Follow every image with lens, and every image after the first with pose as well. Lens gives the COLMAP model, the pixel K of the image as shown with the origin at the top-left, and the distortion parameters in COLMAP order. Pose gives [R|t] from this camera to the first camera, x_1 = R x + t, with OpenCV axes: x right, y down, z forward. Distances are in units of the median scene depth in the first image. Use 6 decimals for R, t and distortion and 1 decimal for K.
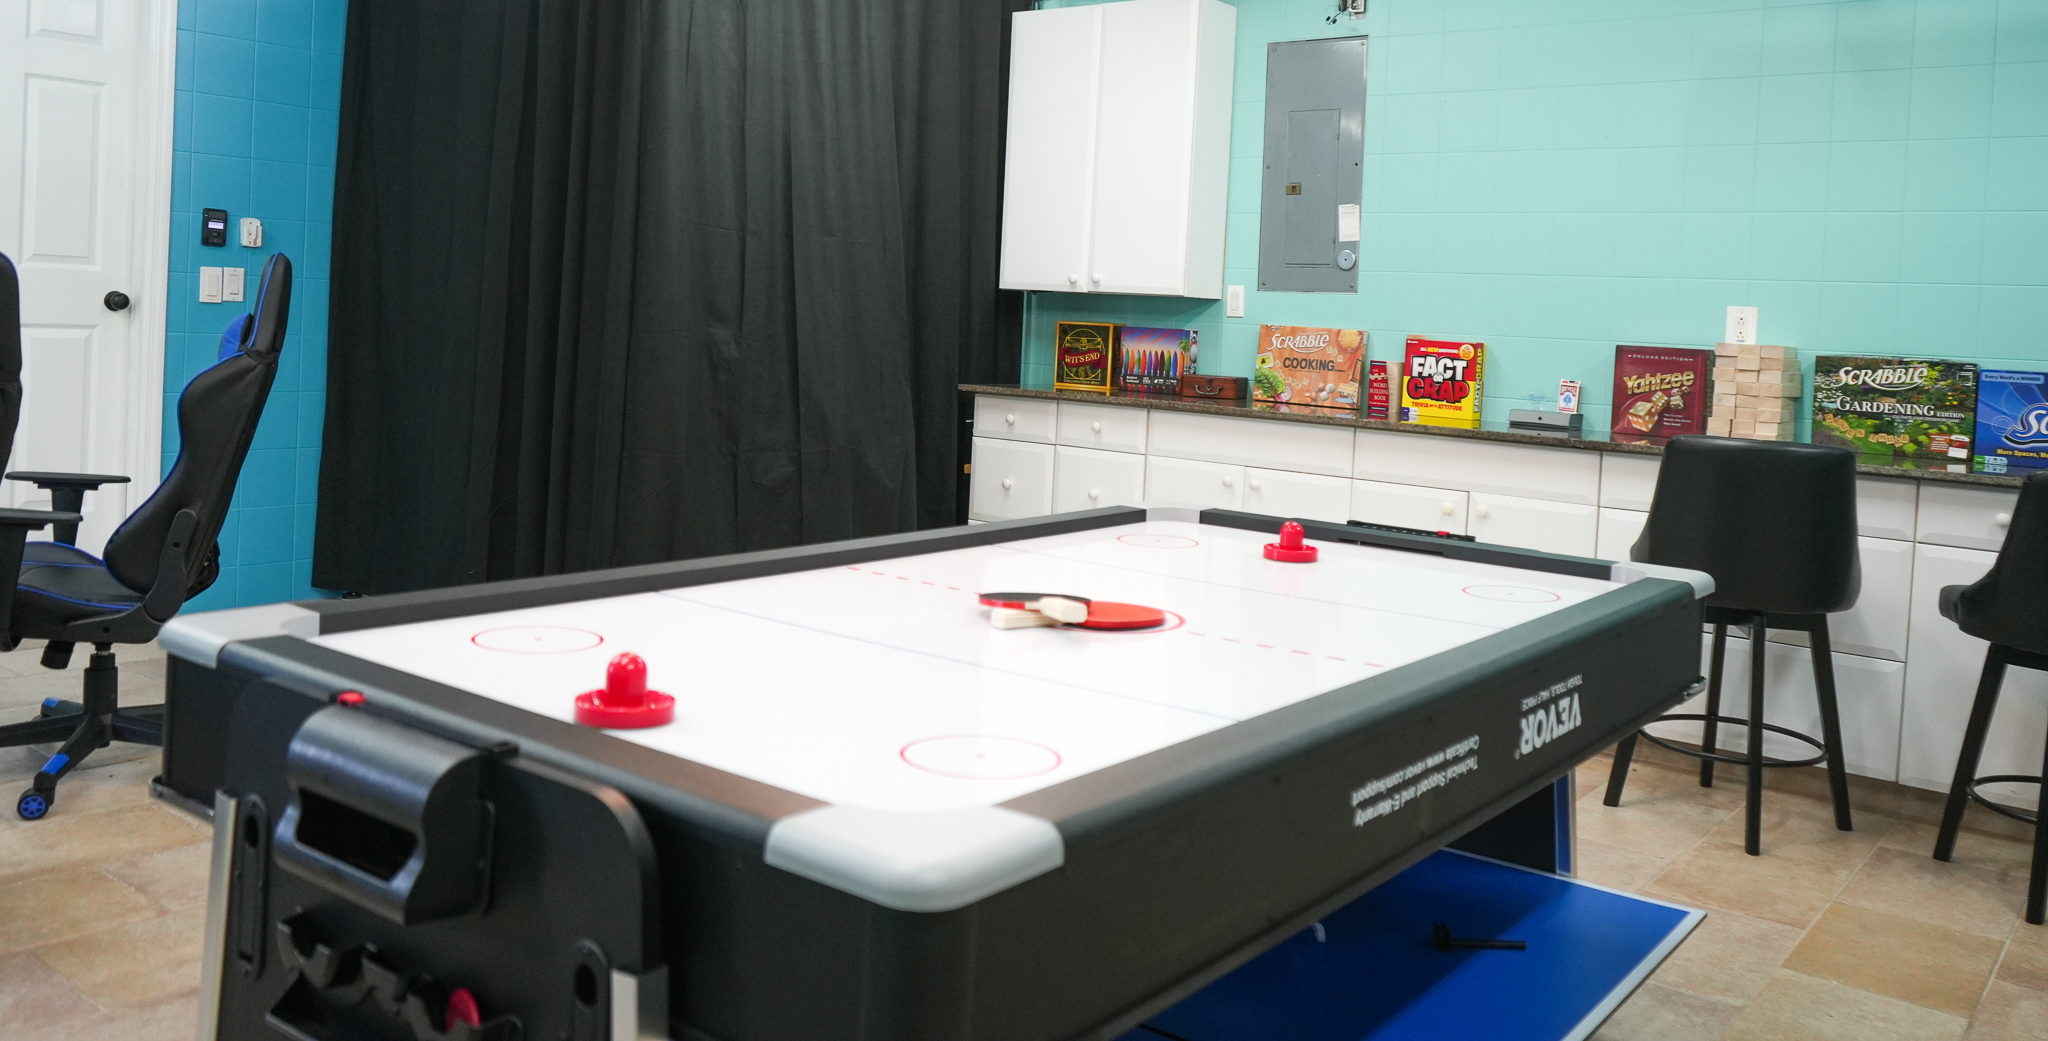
lens RADIAL K [[1612.0, 0, 1023.9], [0, 1612.0, 357.1], [0, 0, 1]] dist [-0.006667, -0.003838]
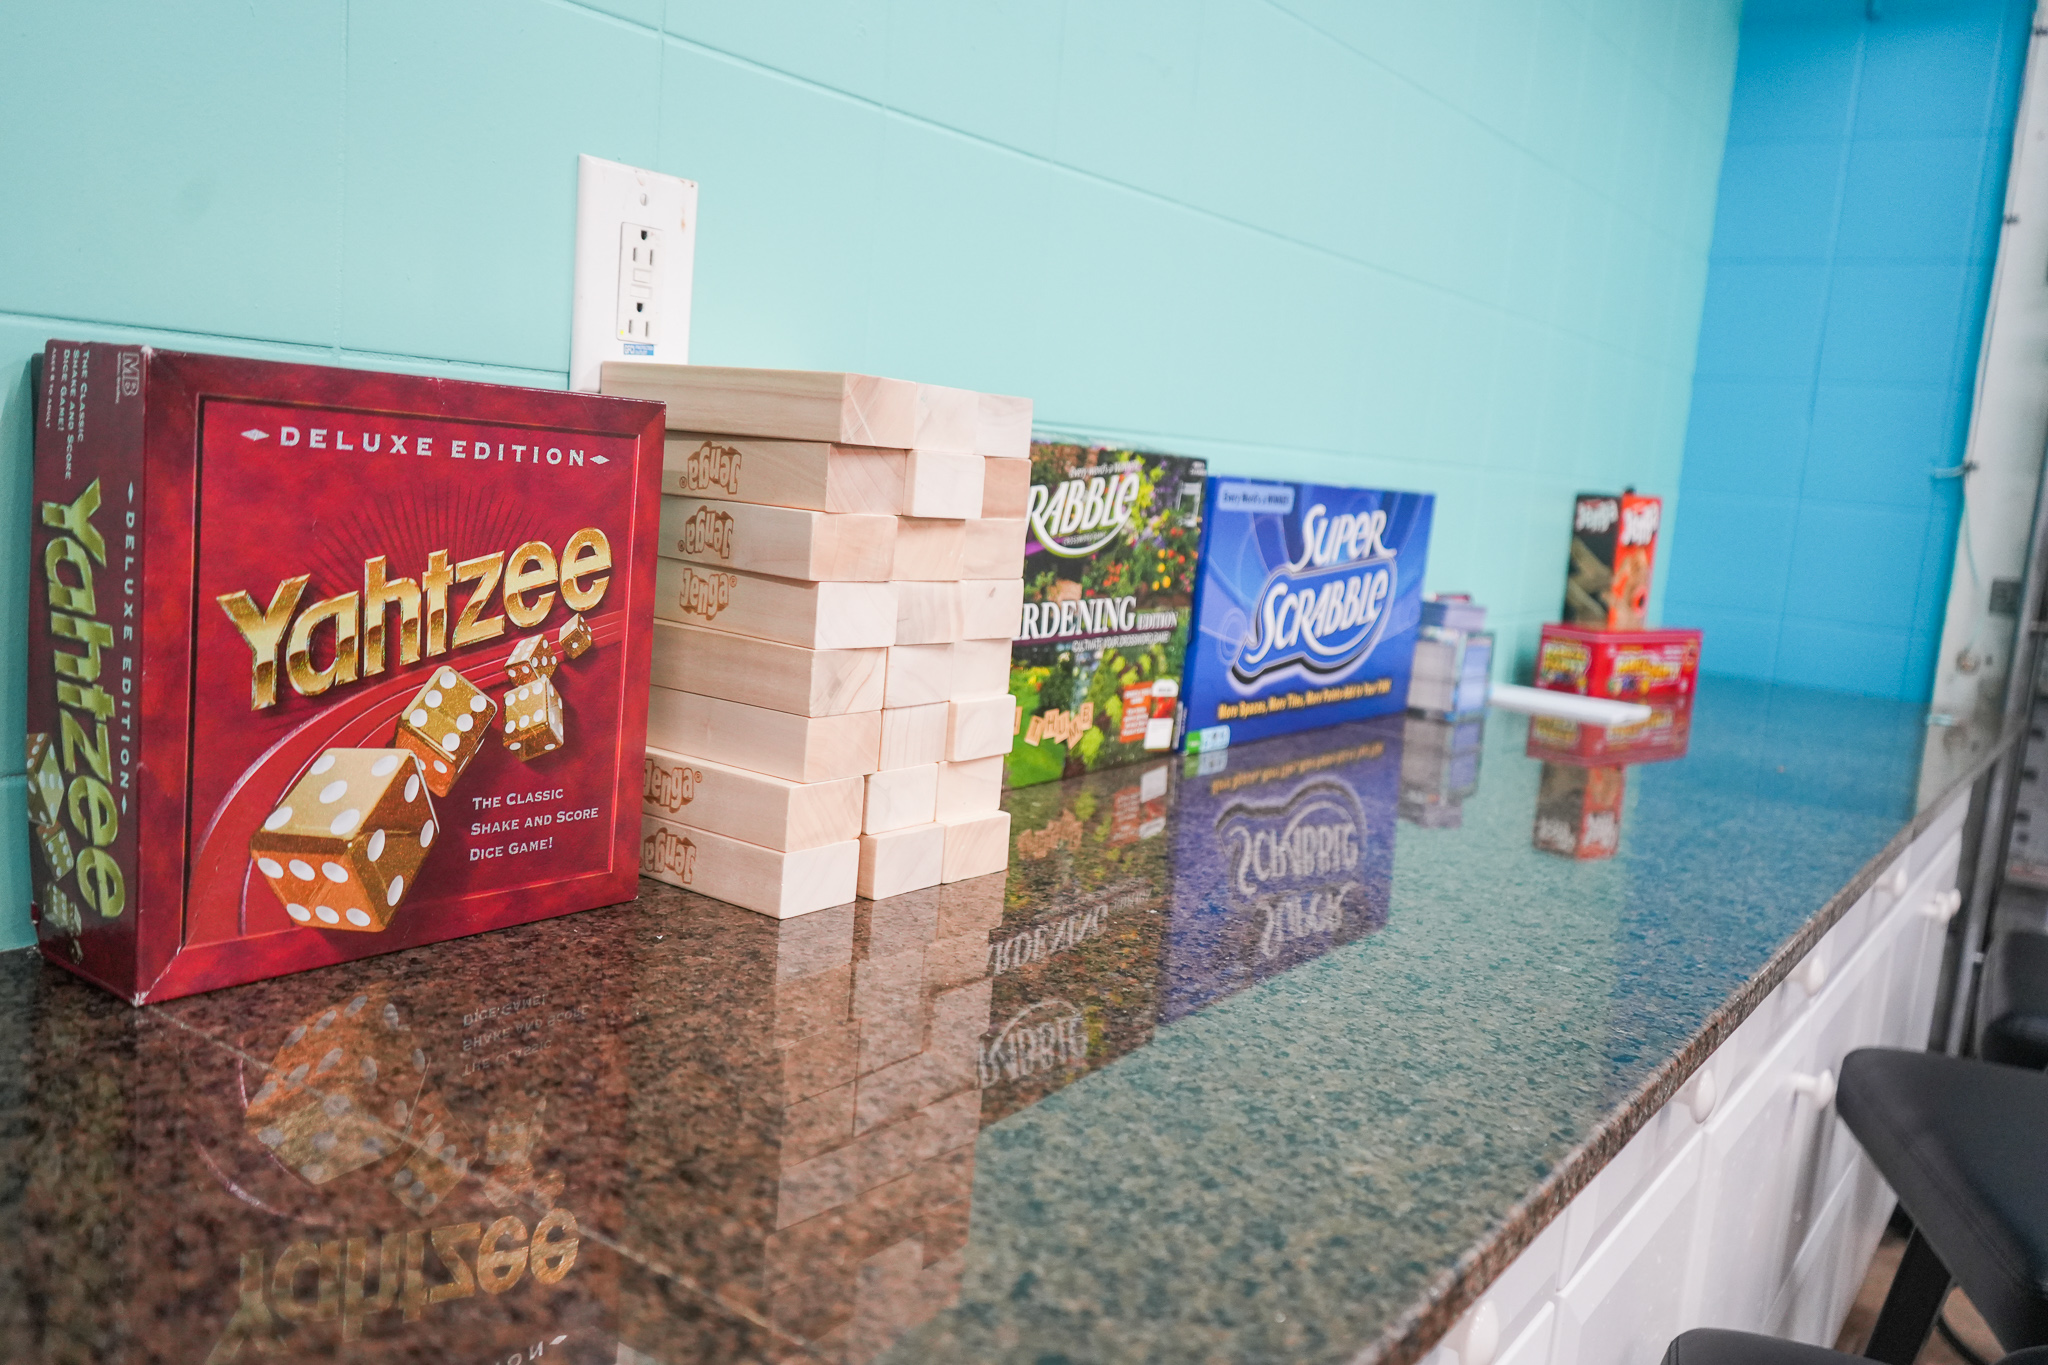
lens RADIAL K [[1619.5, 0, 1024.0], [0, 1619.5, 682.5], [0, 0, 1]] dist [-0.028448, -0.001495]
pose [[-0.020763, -0.187548, 0.982036, 0.259511], [-0.054162, 0.981016, 0.186209, -0.009964], [-0.998316, -0.049323, -0.030527, 1.026844]]
